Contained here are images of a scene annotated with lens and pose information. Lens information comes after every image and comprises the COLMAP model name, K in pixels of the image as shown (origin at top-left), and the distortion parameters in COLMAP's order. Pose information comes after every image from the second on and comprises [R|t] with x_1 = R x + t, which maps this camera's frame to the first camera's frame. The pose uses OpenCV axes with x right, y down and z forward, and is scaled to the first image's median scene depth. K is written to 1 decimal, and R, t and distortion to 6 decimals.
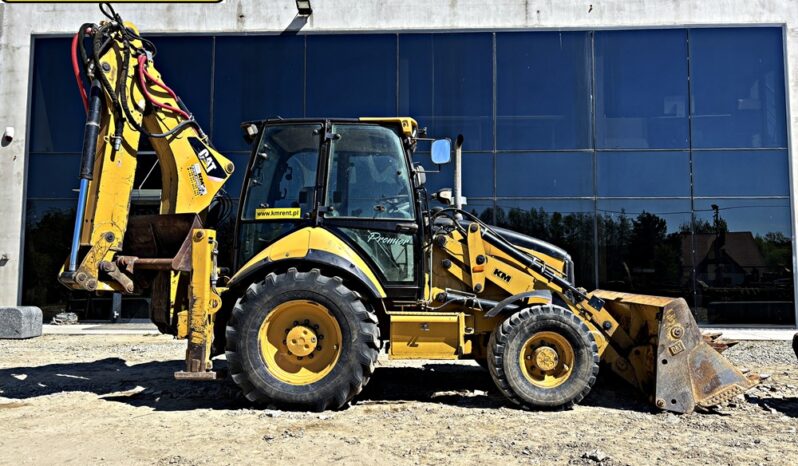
lens RADIAL K [[595.2, 0, 396.3], [0, 595.2, 235.6], [0, 0, 1]] dist [0.046669, -0.042868]
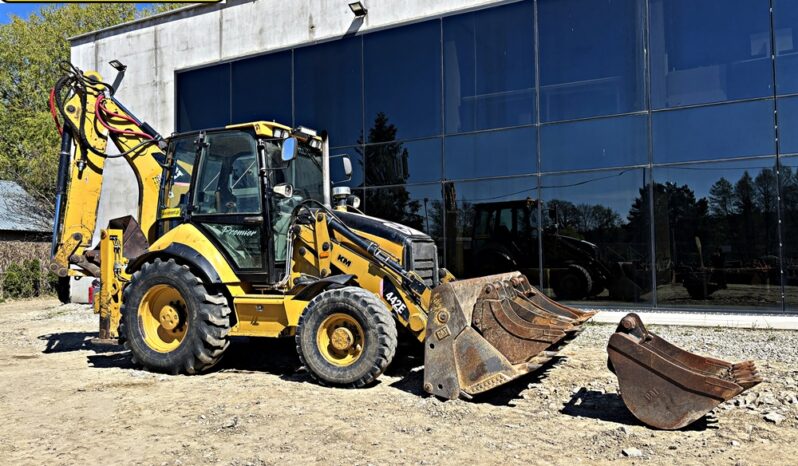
lens RADIAL K [[597.9, 0, 399.0], [0, 597.9, 233.0], [0, 0, 1]] dist [0.025737, -0.006329]
pose [[0.911105, -0.033550, -0.410807, 0.708316], [0.047063, 0.998631, 0.022821, -0.002395], [0.409479, -0.040126, 0.911437, 0.068648]]
